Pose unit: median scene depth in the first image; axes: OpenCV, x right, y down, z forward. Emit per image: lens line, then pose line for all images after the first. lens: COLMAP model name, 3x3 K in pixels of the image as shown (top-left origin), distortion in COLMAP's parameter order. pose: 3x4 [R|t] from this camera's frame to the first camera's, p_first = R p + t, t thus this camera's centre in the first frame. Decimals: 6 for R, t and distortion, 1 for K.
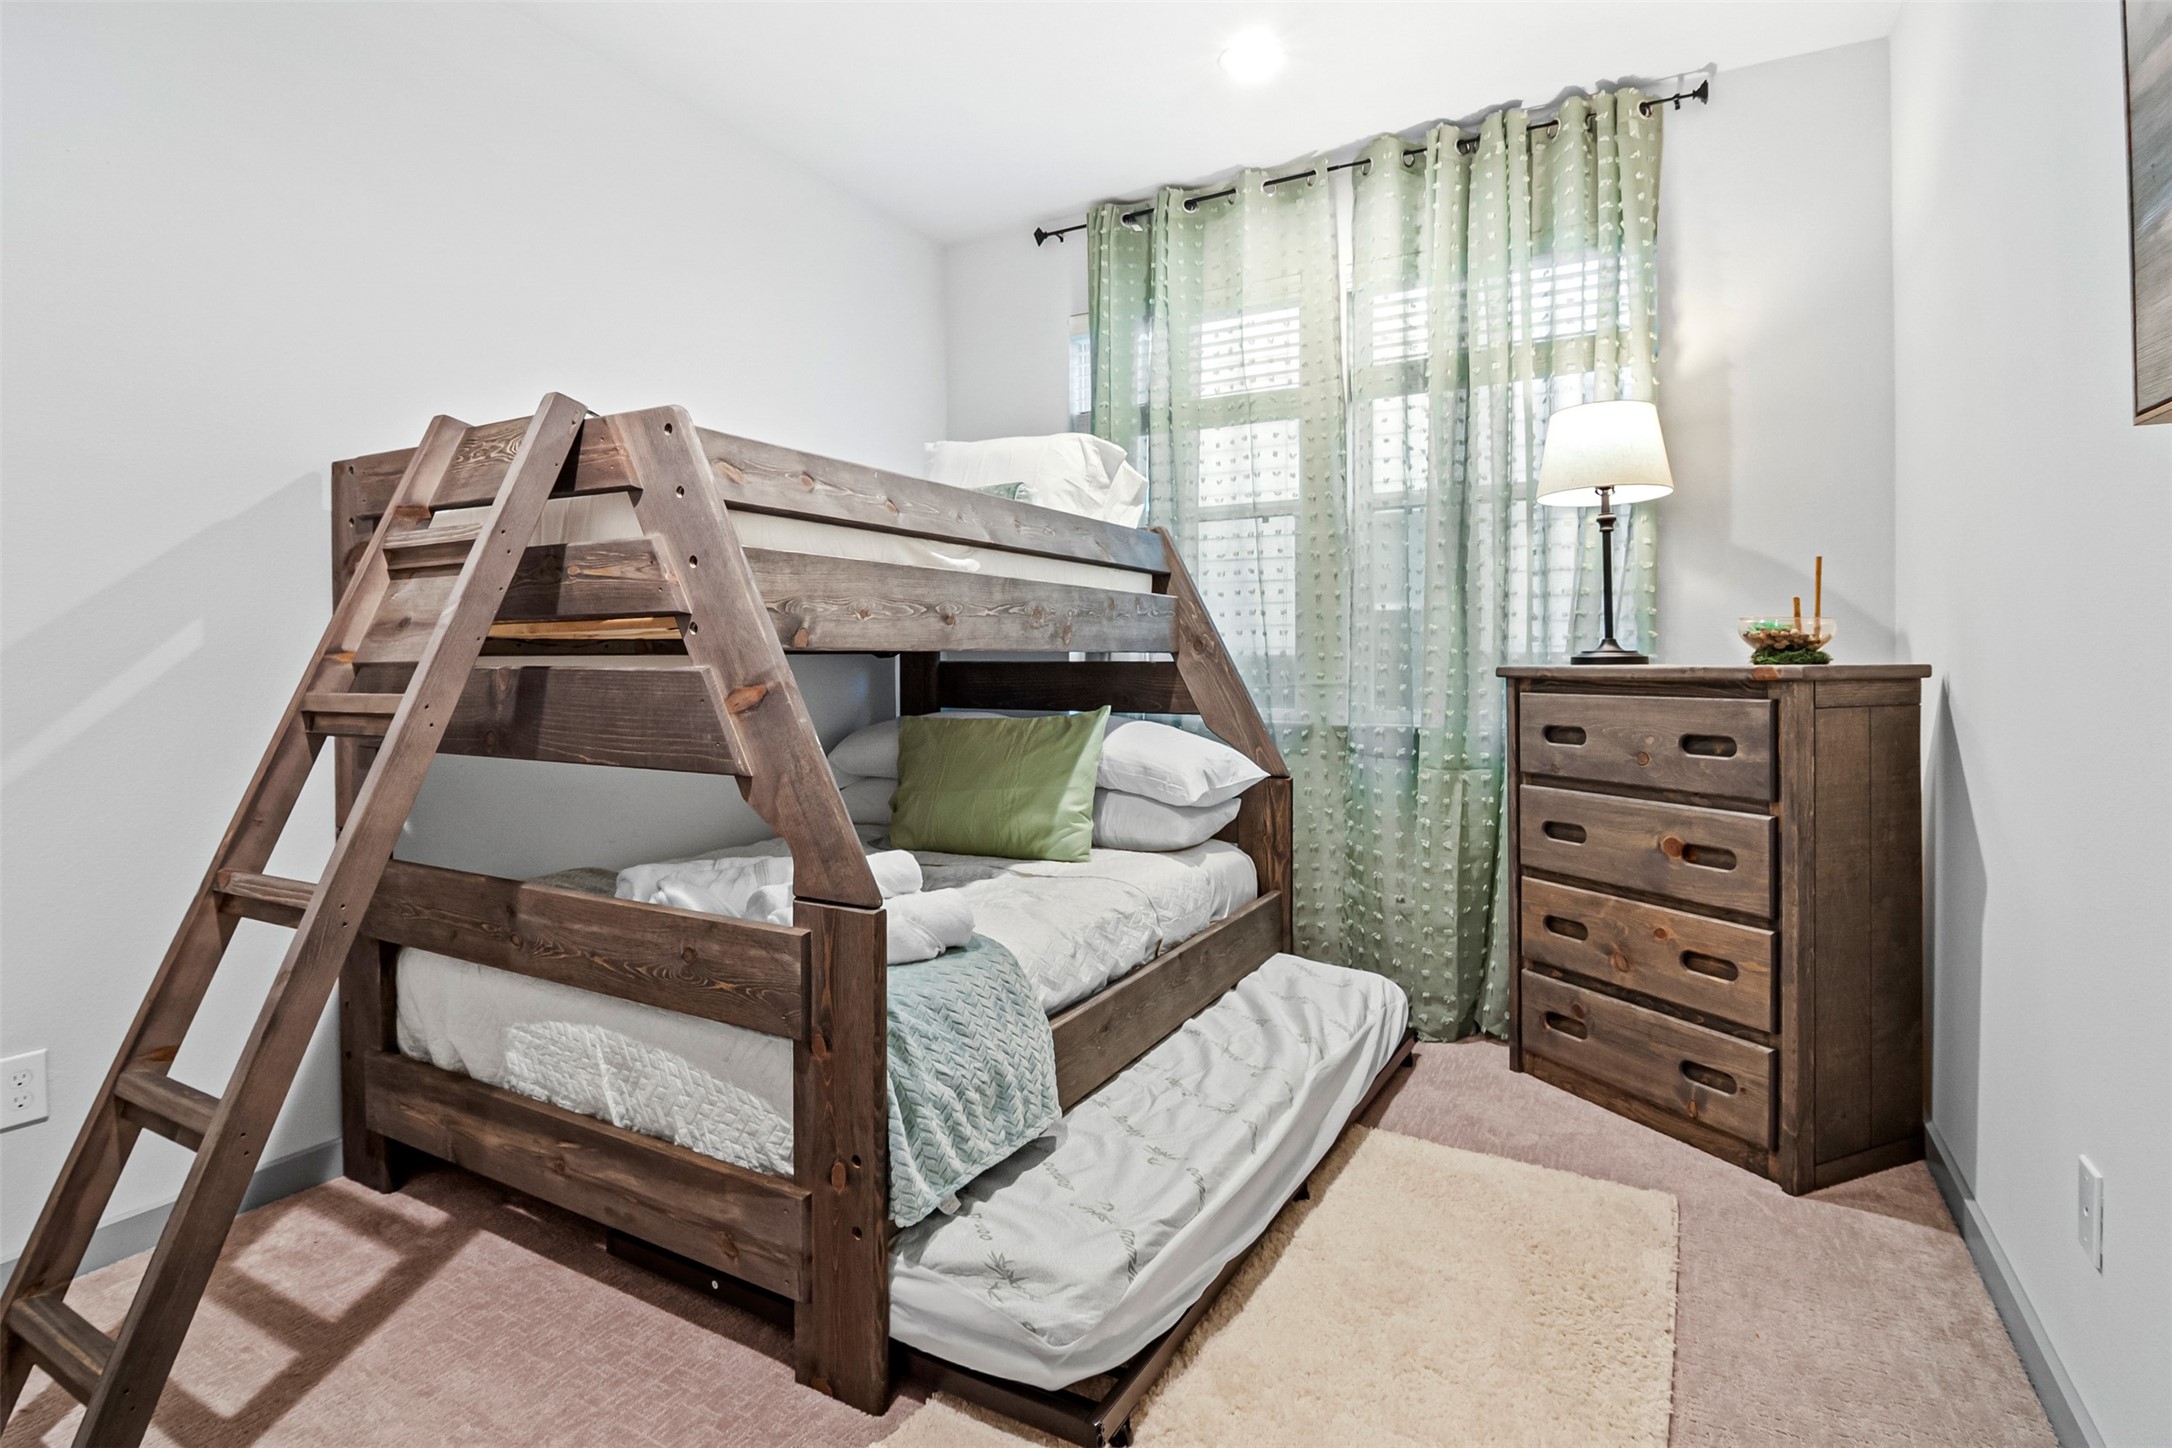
lens RADIAL K [[1056.9, 0, 1167.0], [0, 1056.9, 677.8], [0, 0, 1]] dist [-0.022599, 0.001950]
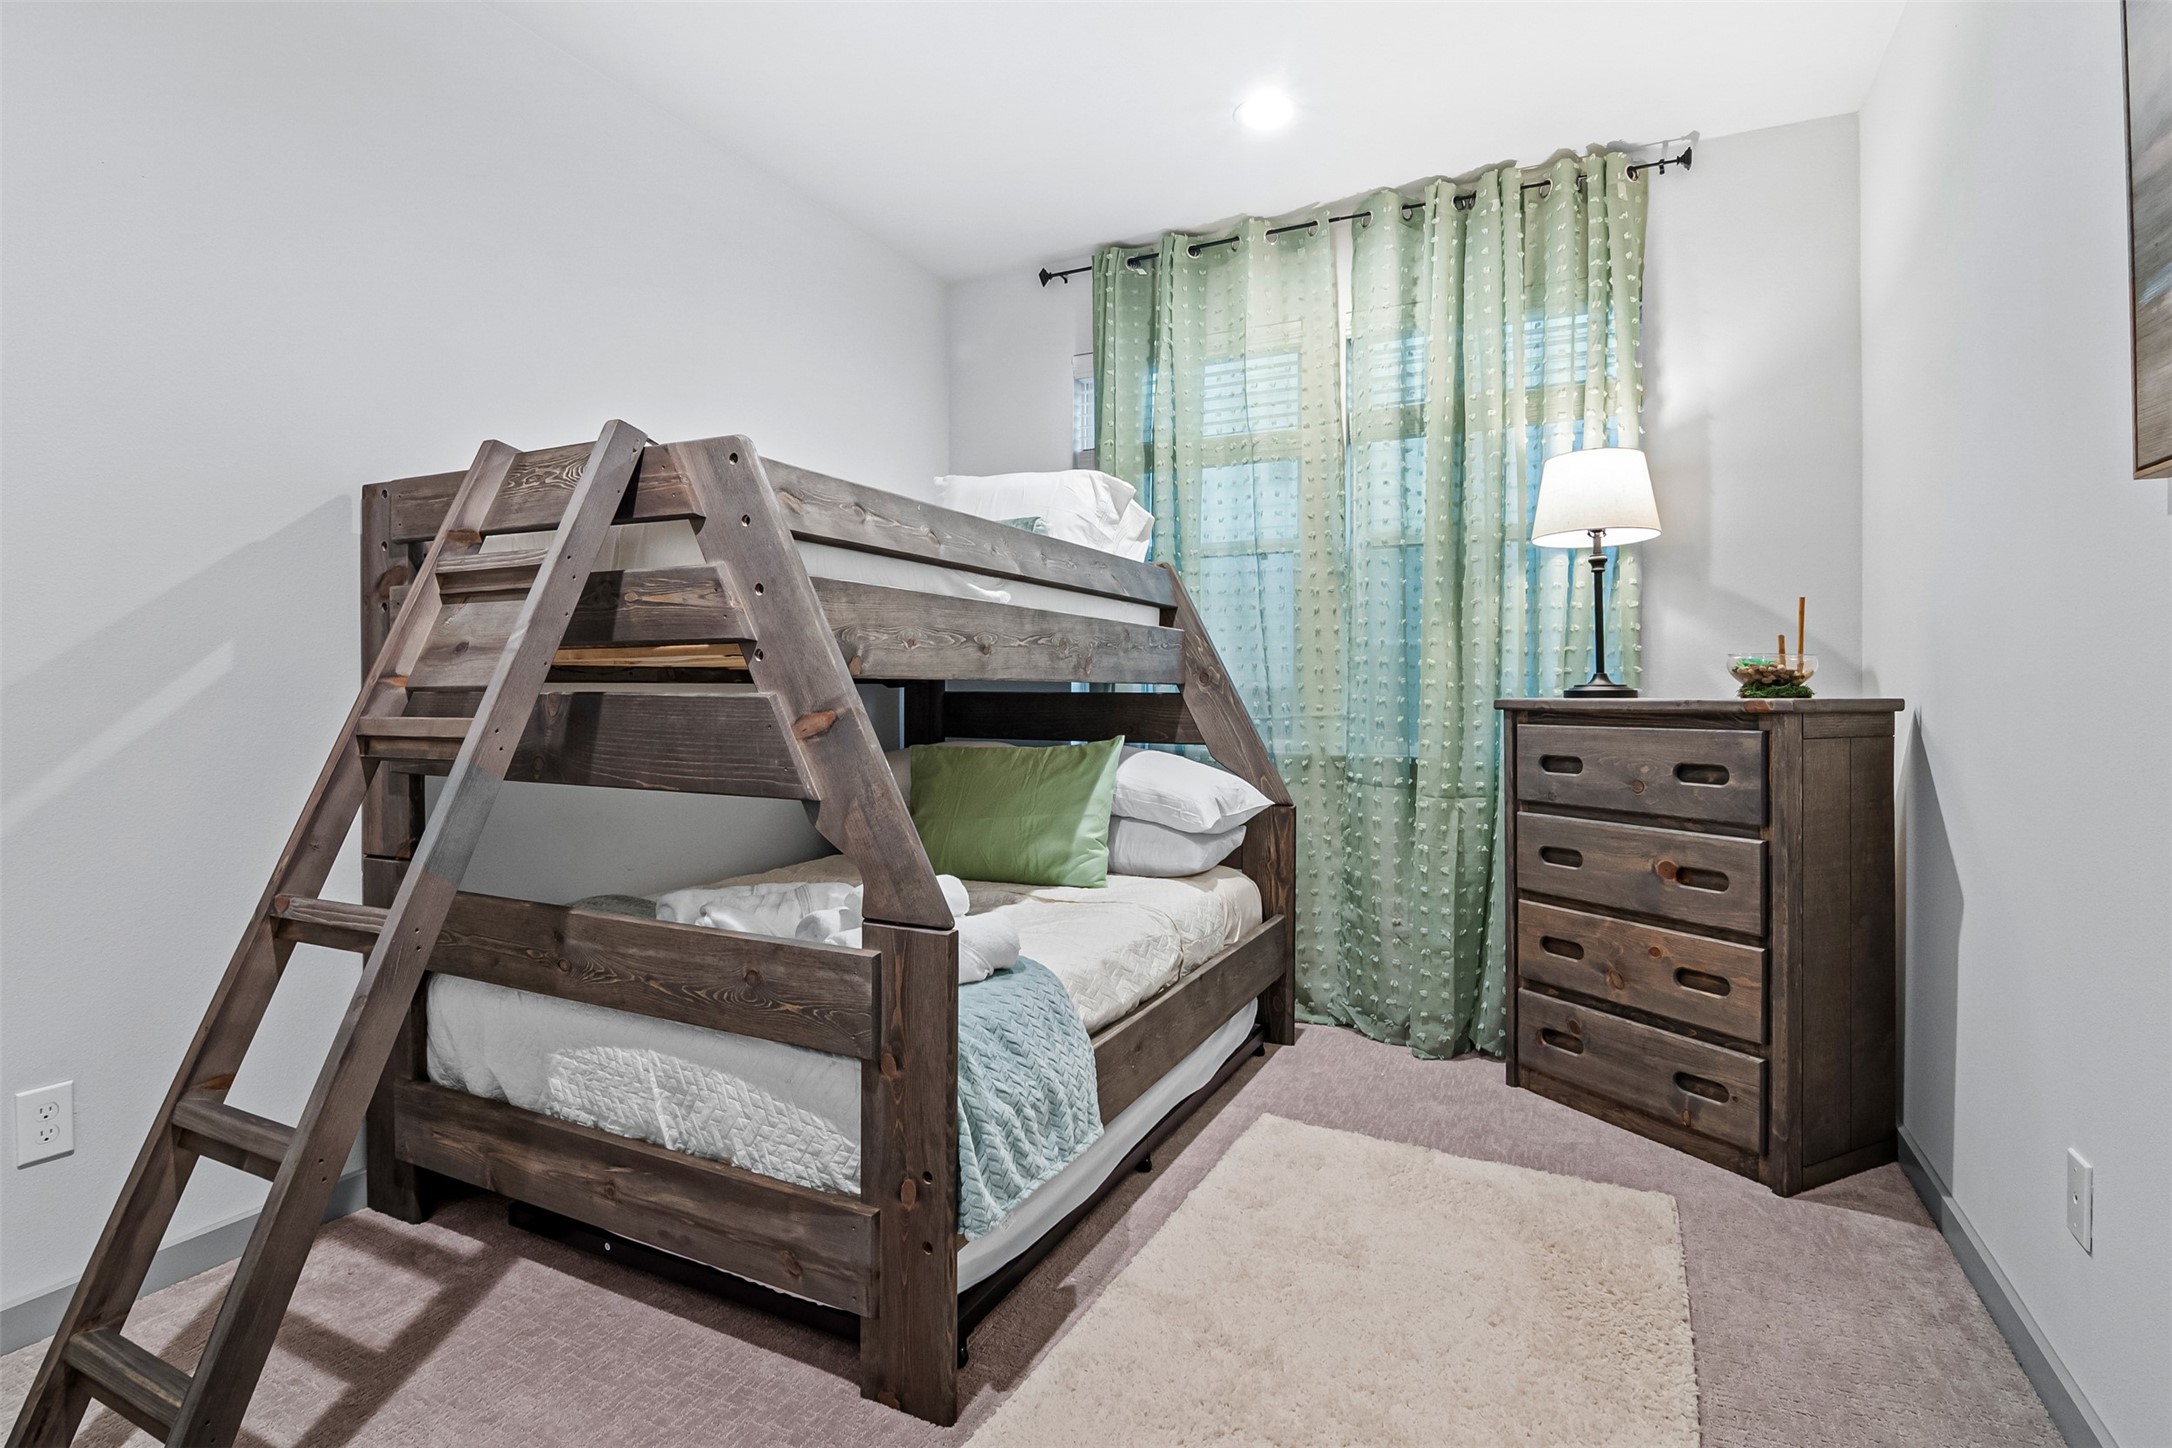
lens RADIAL K [[1056.9, 0, 1080.0], [0, 1056.9, 711.9], [0, 0, 1]] dist [-0.022599, 0.001950]
pose [[0.998685, 0.004954, 0.051027, -0.175559], [-0.004714, 0.999977, -0.004822, 0.010310], [-0.051050, 0.004576, 0.998686, -0.027816]]
